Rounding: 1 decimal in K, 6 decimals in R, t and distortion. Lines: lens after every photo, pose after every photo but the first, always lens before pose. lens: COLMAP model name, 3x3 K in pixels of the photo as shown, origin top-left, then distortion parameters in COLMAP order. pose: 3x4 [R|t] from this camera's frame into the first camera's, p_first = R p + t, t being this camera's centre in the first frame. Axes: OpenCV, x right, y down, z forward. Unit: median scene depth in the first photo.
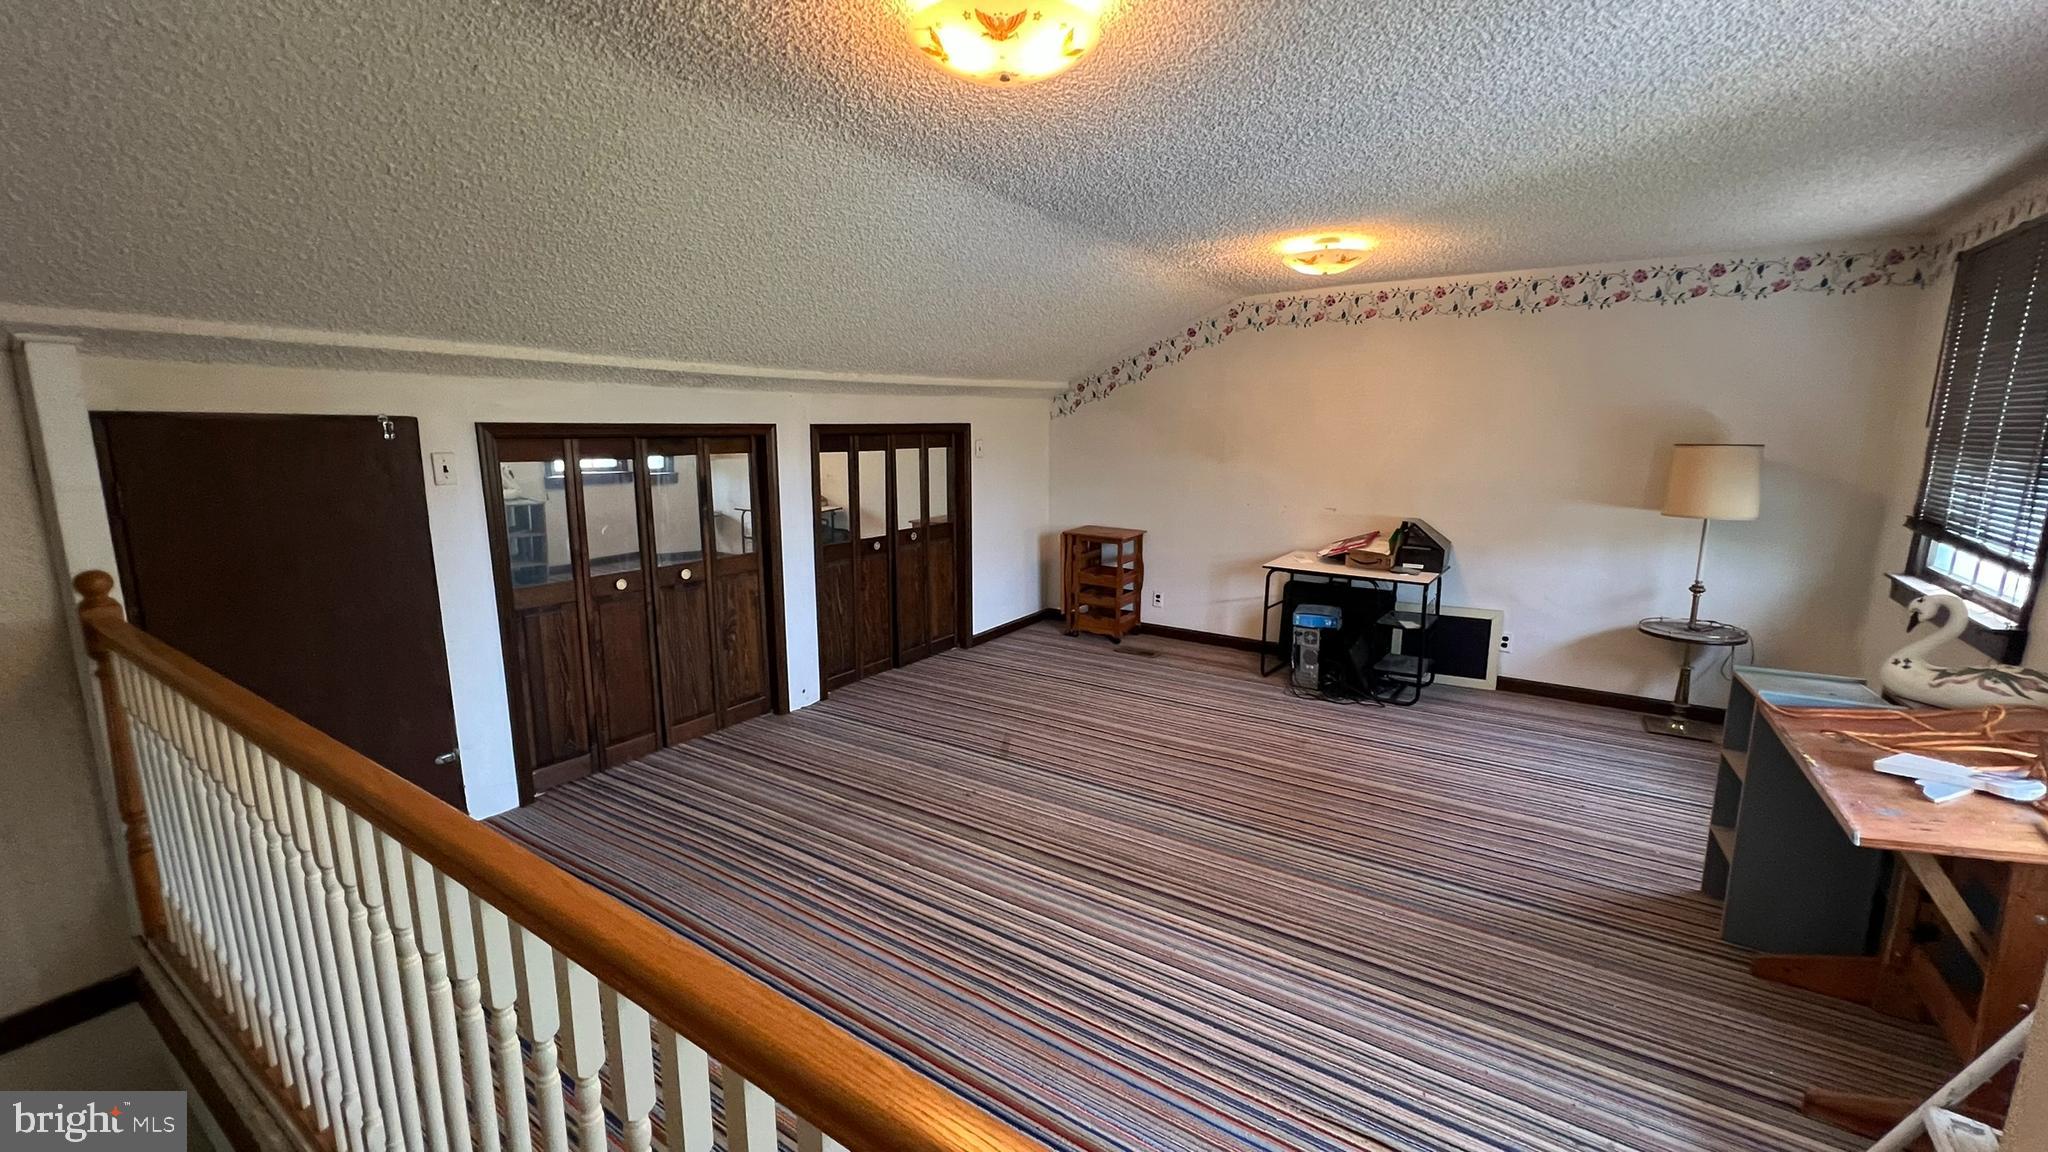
lens RADIAL K [[818.7, 0, 1027.1], [0, 818.7, 576.7], [0, 0, 1]] dist [-0.003144, -0.000254]
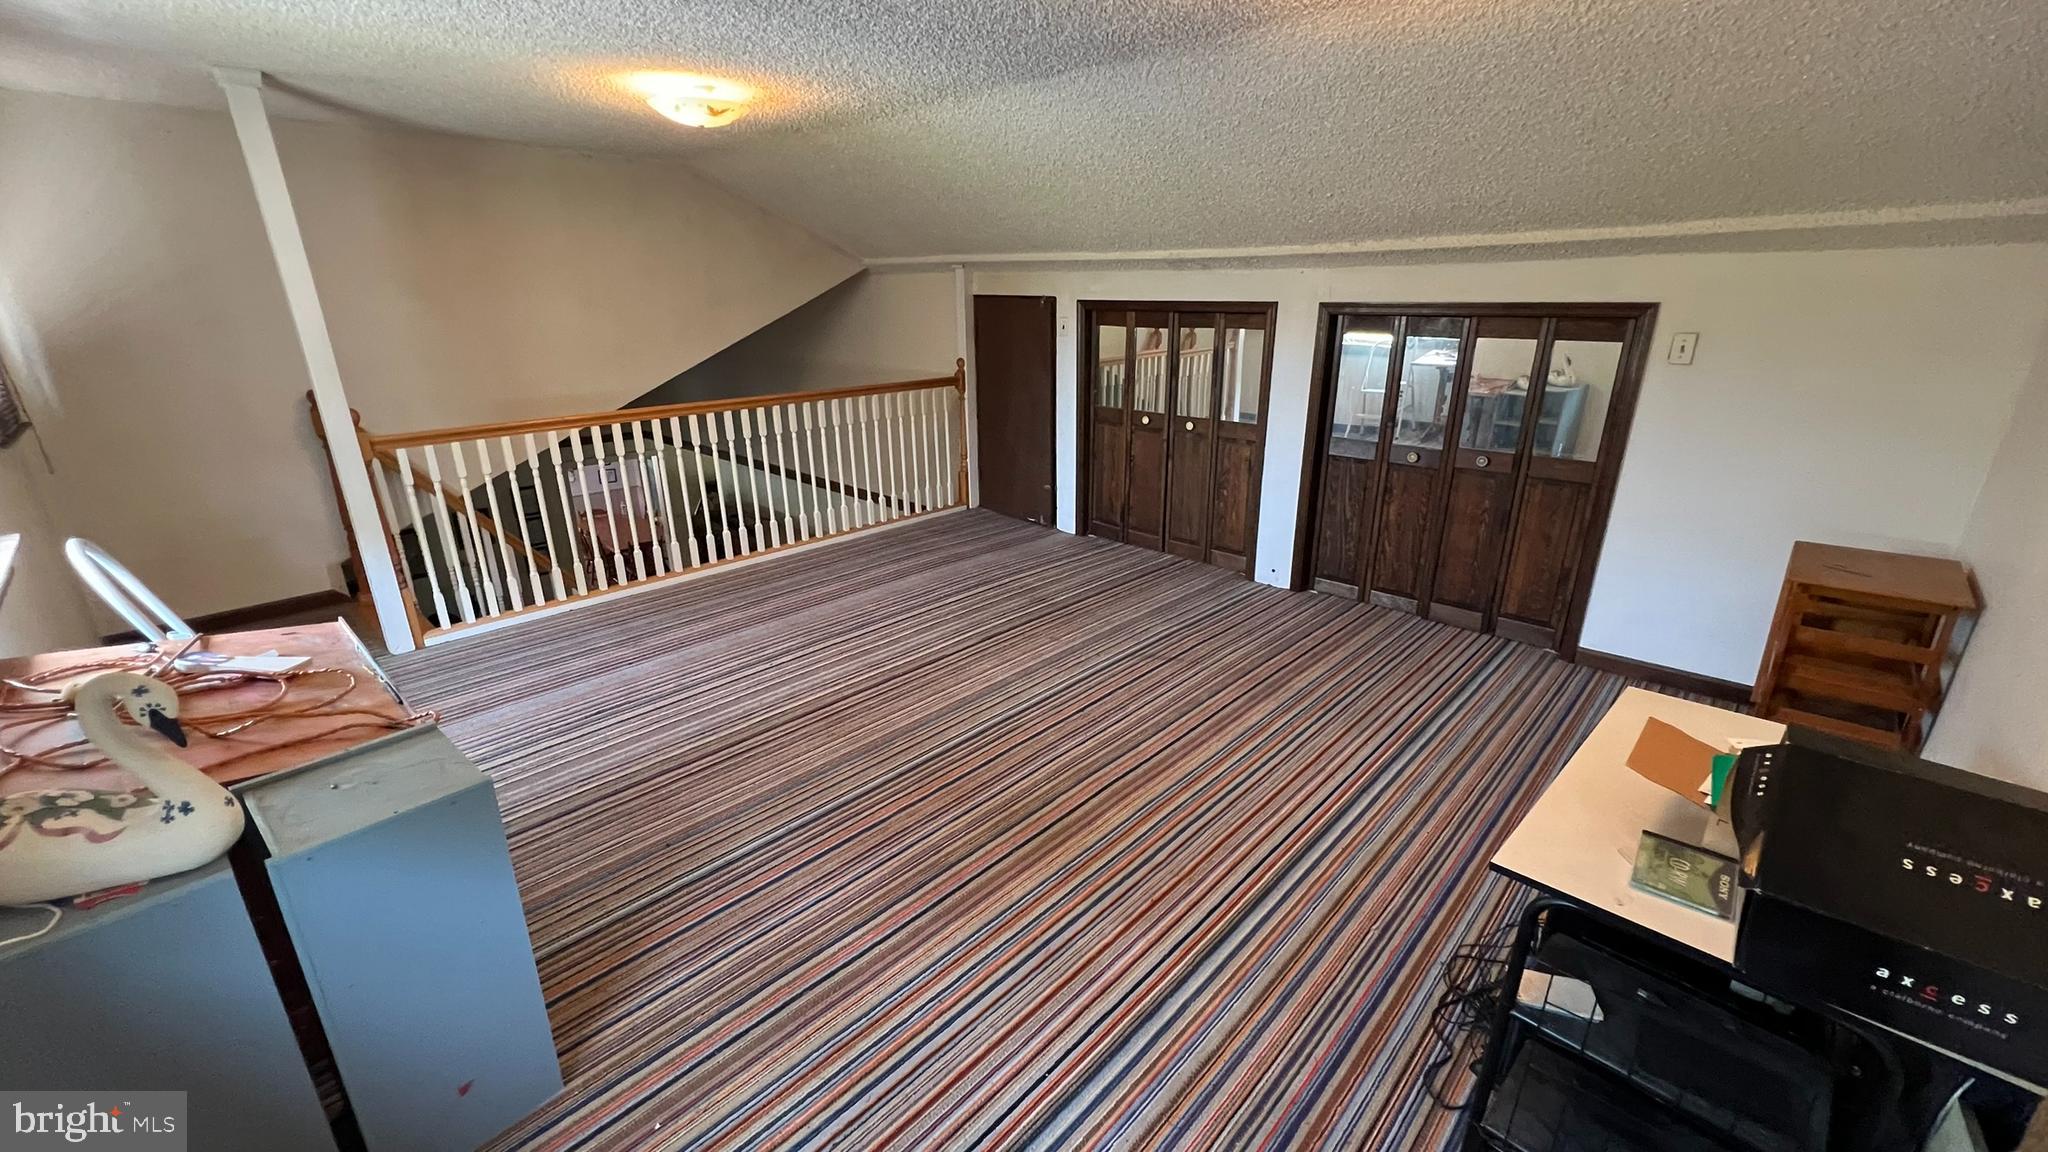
lens RADIAL K [[811.6, 0, 1024.0], [0, 811.6, 576.0], [0, 0, 1]] dist [-0.031686, 0.000025]
pose [[-0.168266, 0.324420, -0.930827, 0.842454], [-0.170344, 0.920514, 0.351619, -0.181984], [0.970912, 0.217726, -0.099629, 0.926088]]
